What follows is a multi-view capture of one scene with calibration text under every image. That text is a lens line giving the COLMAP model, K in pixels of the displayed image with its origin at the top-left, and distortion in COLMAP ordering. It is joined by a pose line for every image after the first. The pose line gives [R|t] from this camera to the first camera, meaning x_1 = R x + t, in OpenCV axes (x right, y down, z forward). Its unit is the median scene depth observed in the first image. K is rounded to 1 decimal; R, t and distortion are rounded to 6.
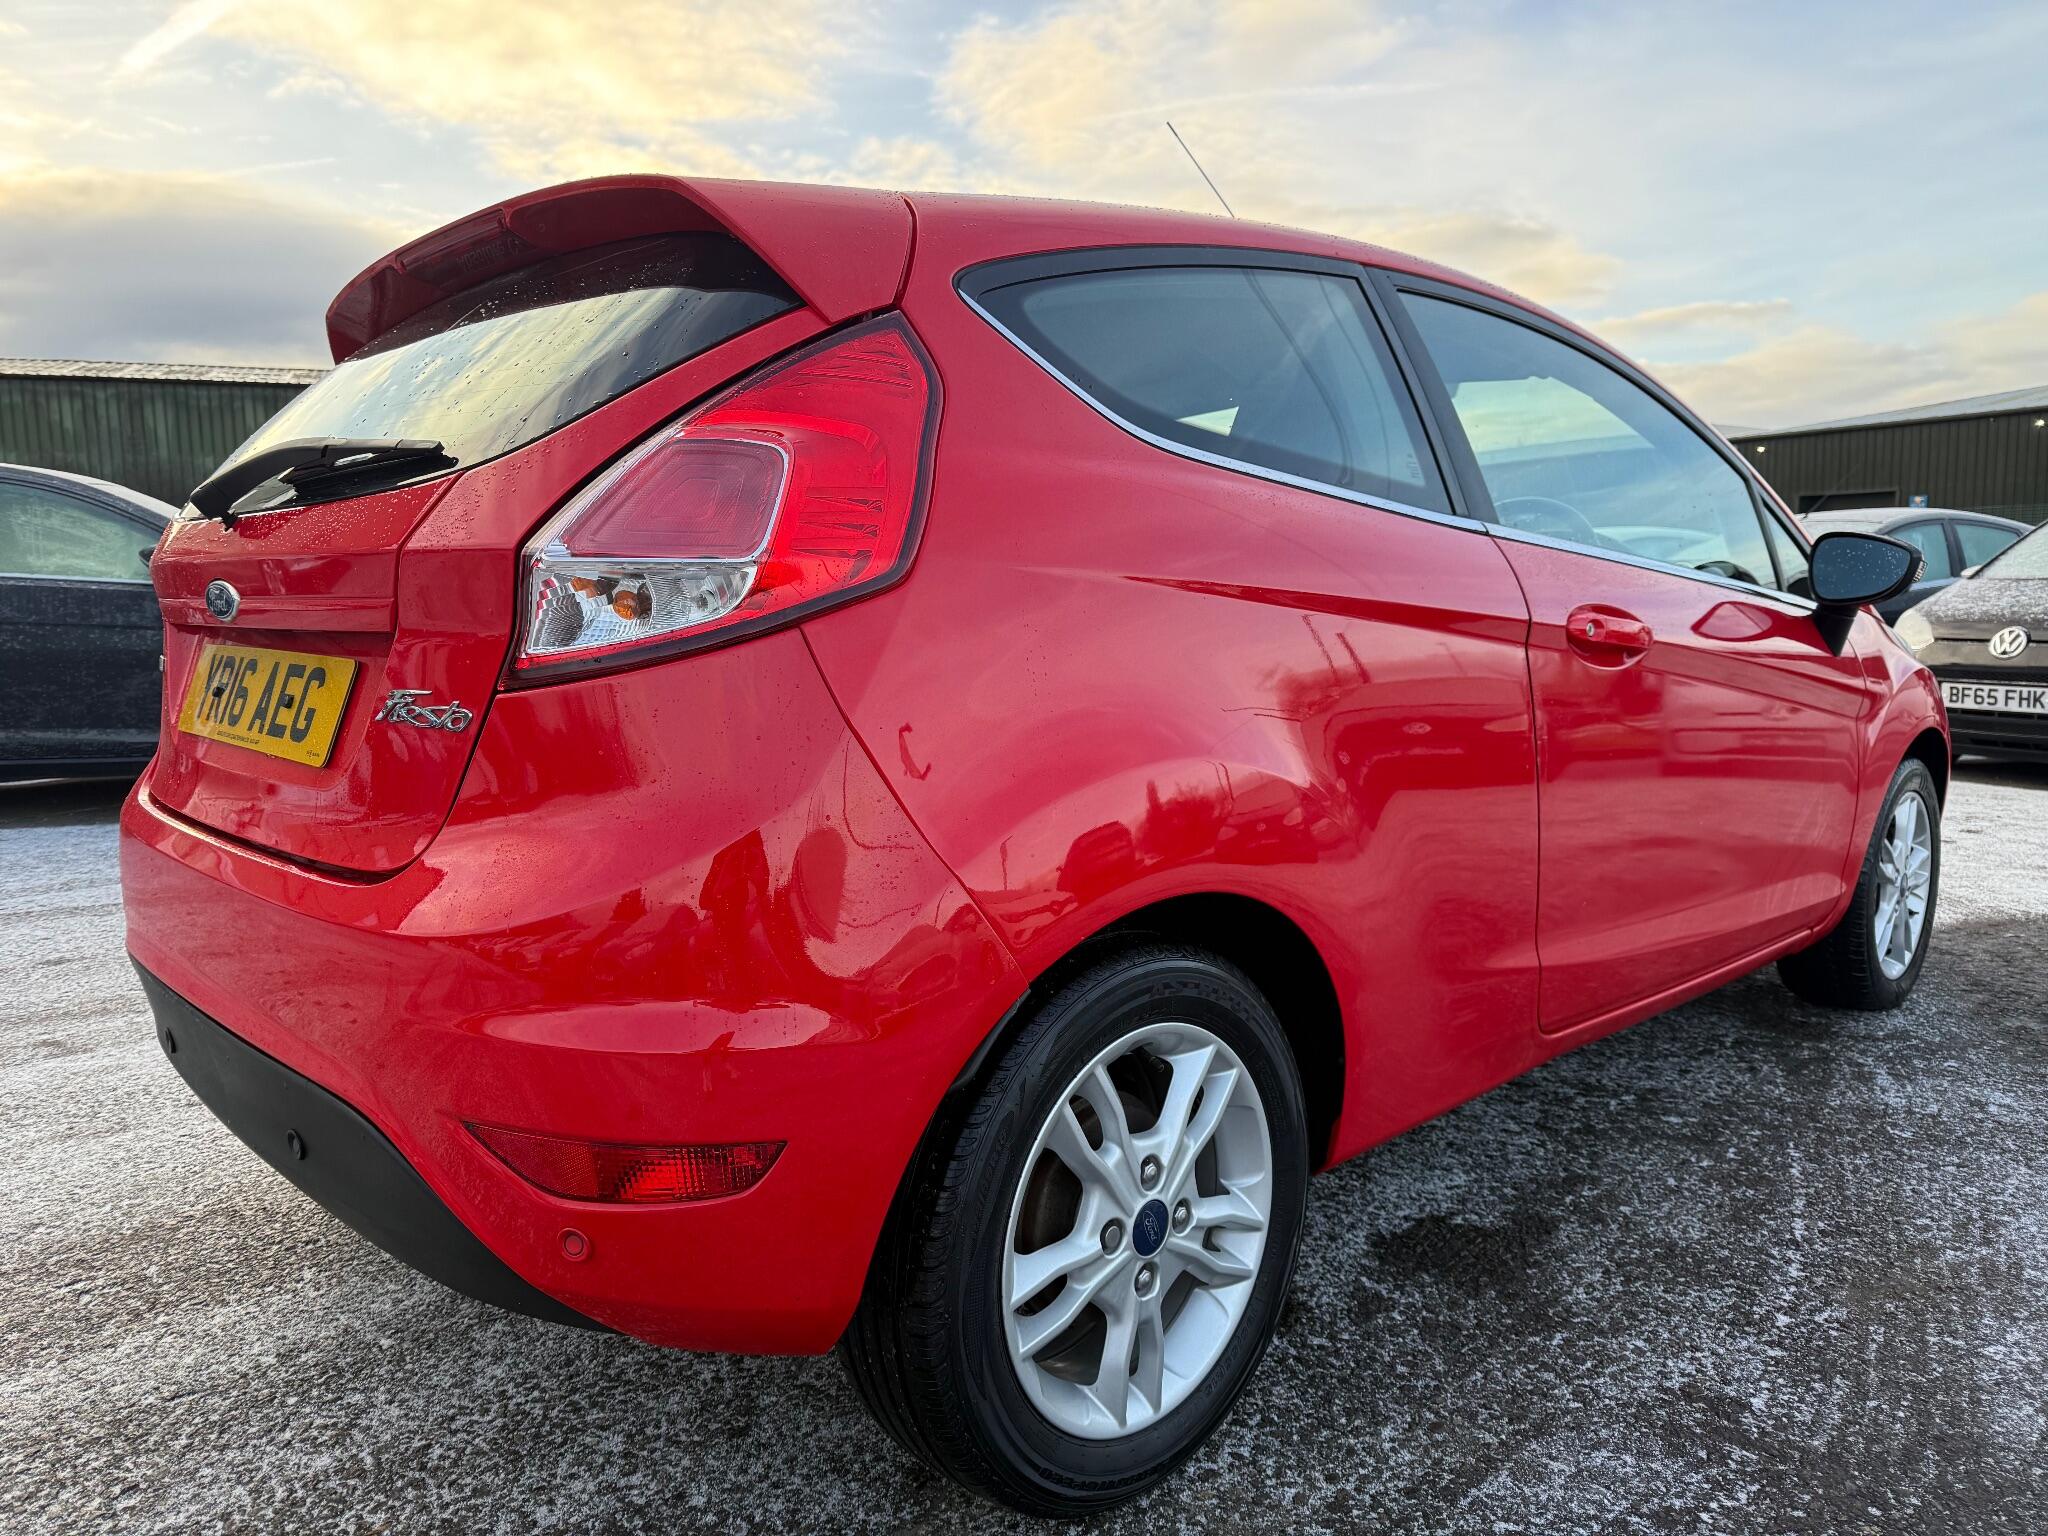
lens RADIAL K [[1461.8, 0, 1024.0], [0, 1461.8, 768.0], [0, 0, 1]] dist [-0.008543, -0.003287]
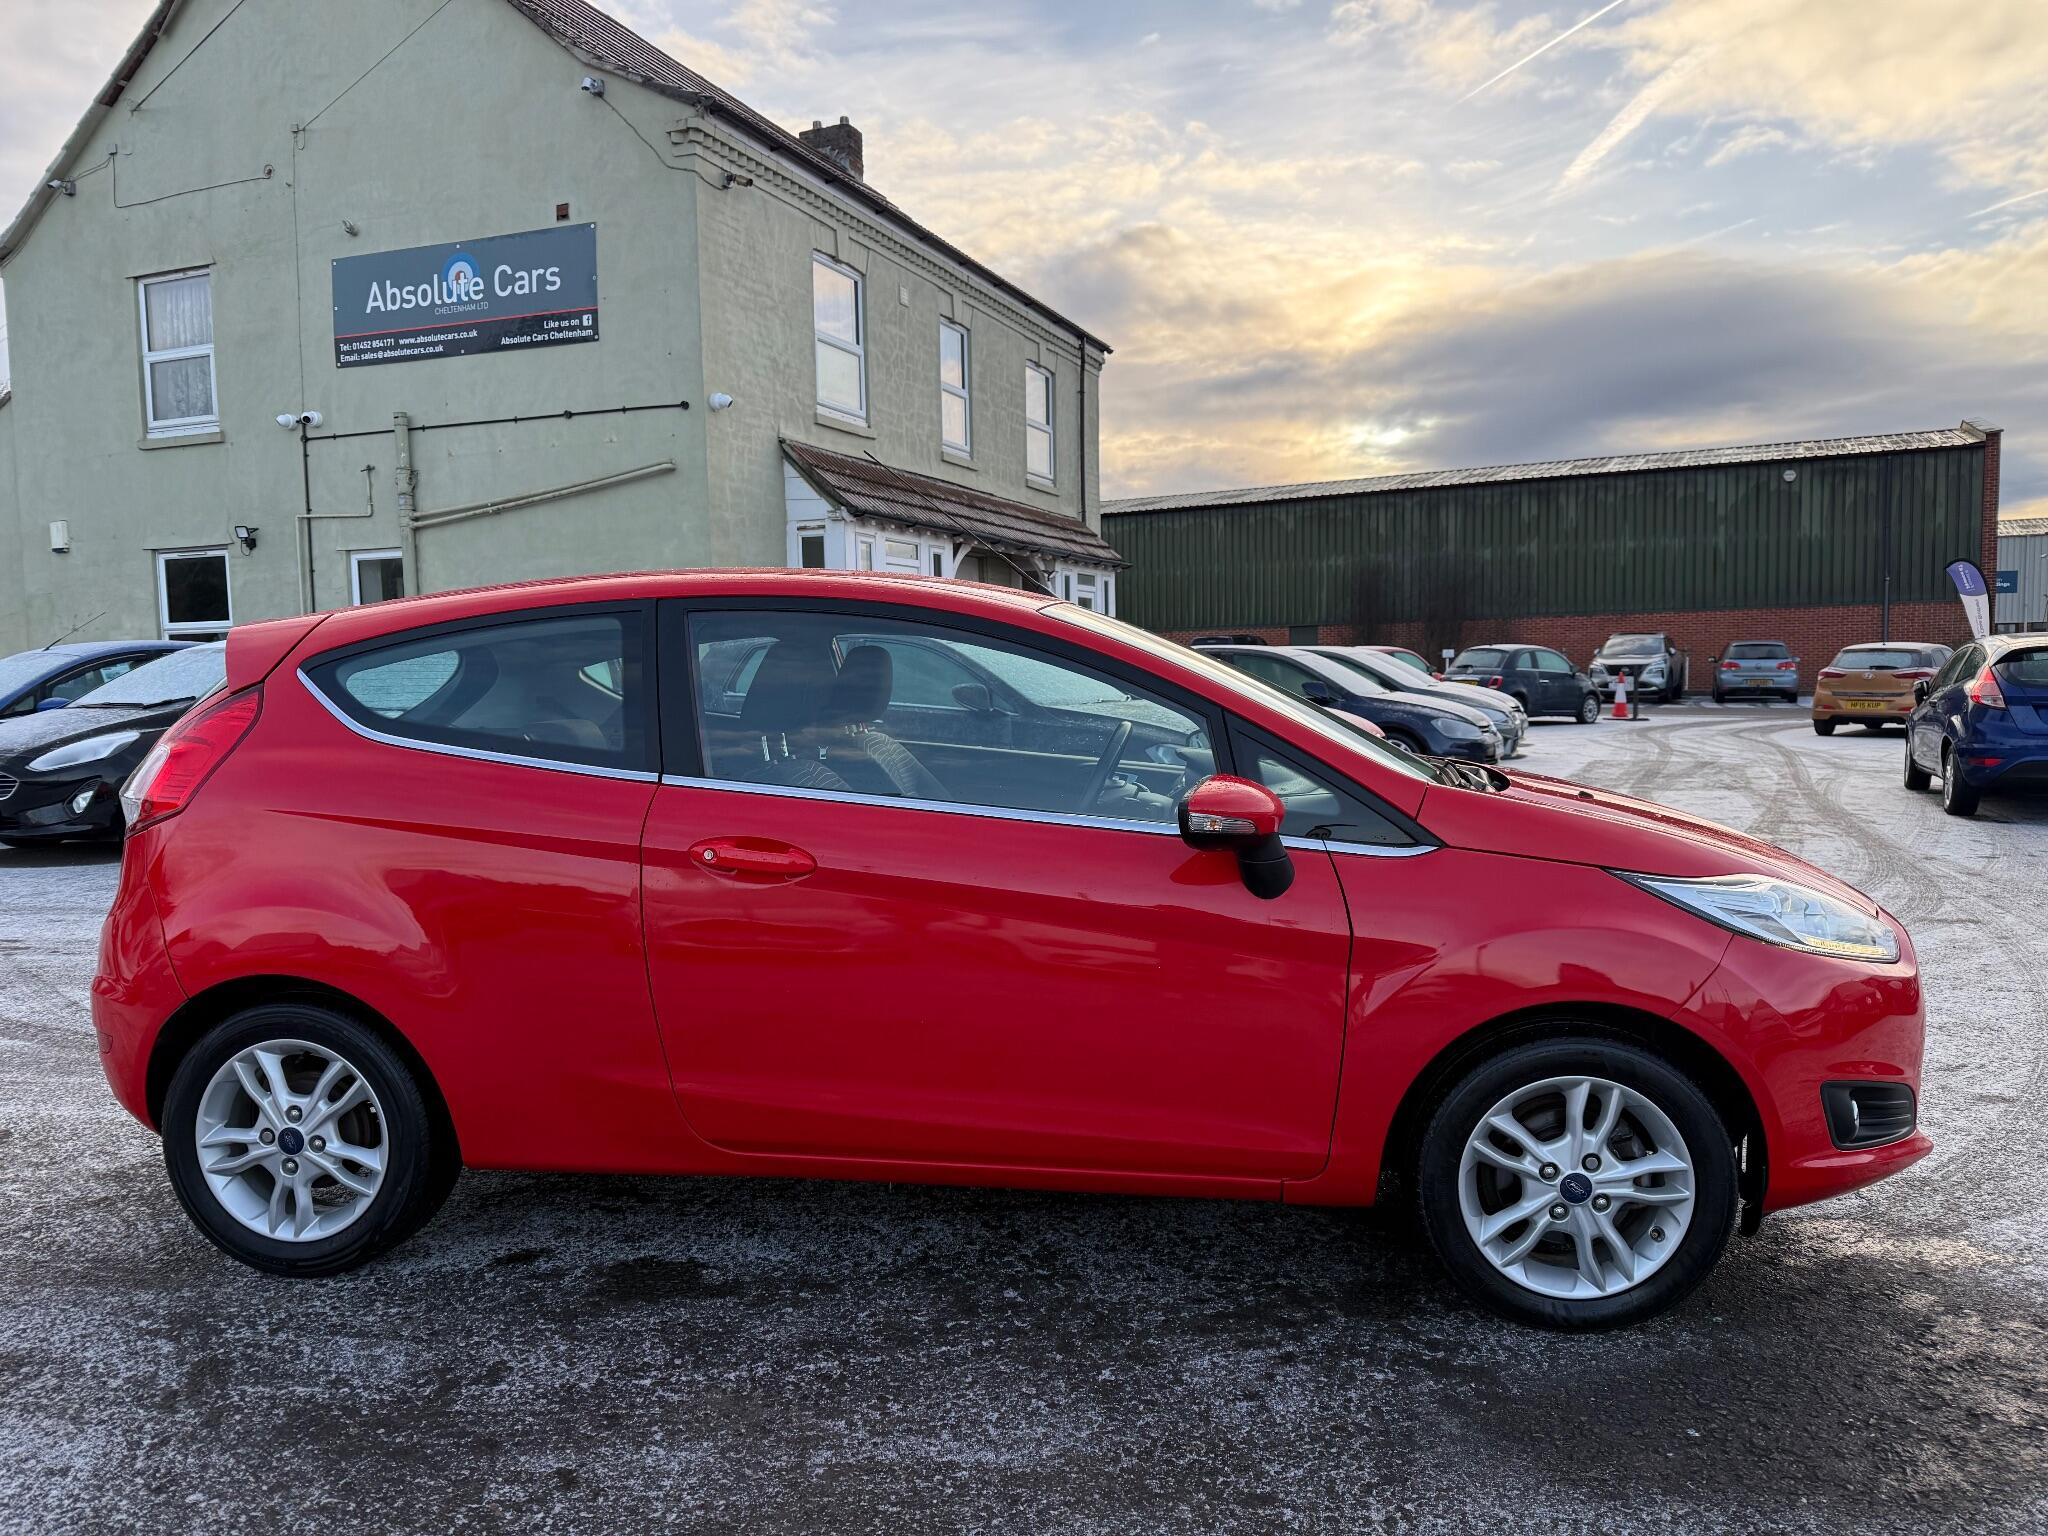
lens RADIAL K [[1487.0, 0, 1028.7], [0, 1487.0, 831.6], [0, 0, 1]] dist [0.008330, -0.026507]
pose [[0.611508, 0.079181, -0.787266, 0.142803], [-0.078542, 0.996141, 0.039181, -0.016484], [0.787330, 0.037874, 0.615367, 0.033828]]
